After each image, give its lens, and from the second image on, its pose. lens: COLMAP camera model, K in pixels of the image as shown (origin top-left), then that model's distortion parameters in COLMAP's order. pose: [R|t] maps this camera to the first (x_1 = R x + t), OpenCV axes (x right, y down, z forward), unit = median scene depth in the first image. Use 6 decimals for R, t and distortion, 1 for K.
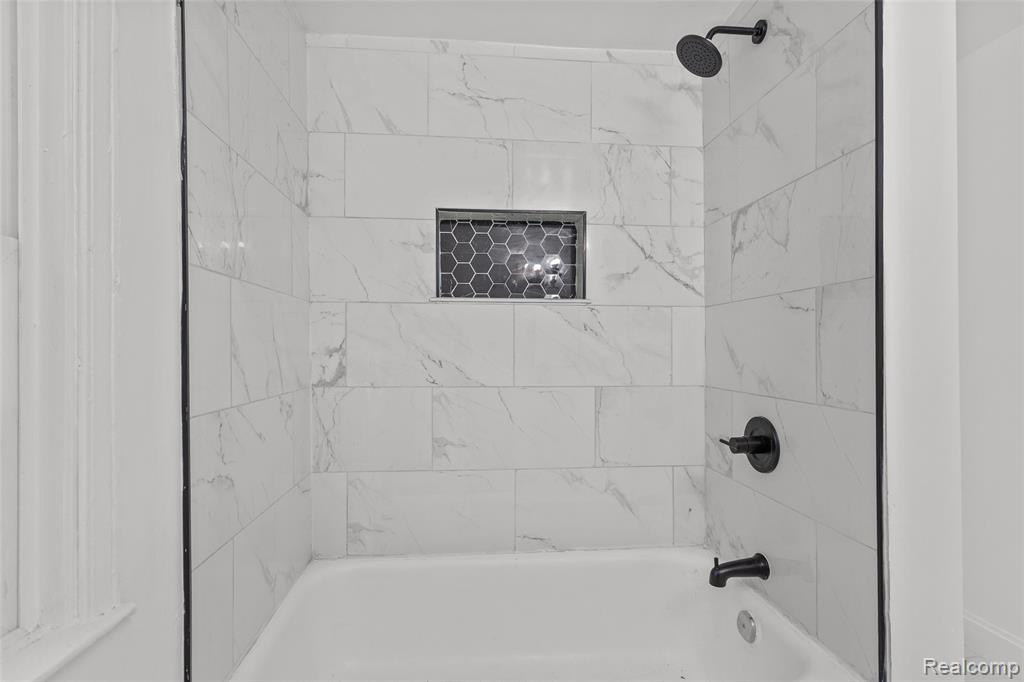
lens RADIAL K [[486.2, 0, 509.9], [0, 486.2, 348.2], [0, 0, 1]] dist [-0.000663, 0.000554]
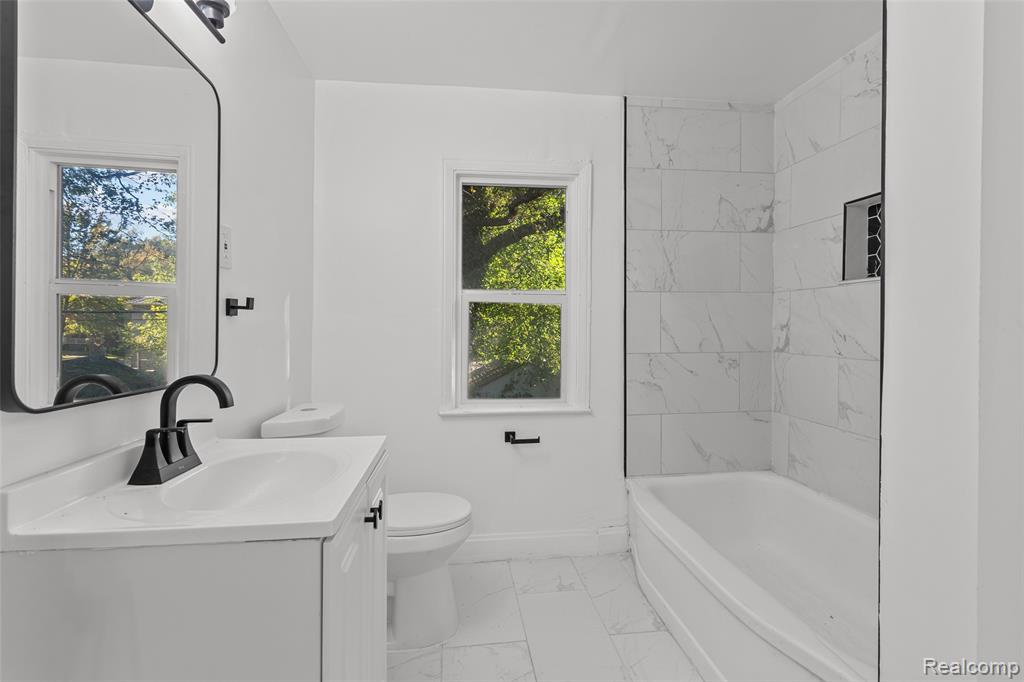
lens RADIAL K [[486.2, 0, 513.6], [0, 486.2, 333.0], [0, 0, 1]] dist [-0.000663, 0.000554]
pose [[0.044656, 0.015000, -0.998890, 0.983382], [0.002543, 0.999882, 0.015128, 0.000797], [0.998999, -0.003215, 0.044613, 0.167636]]
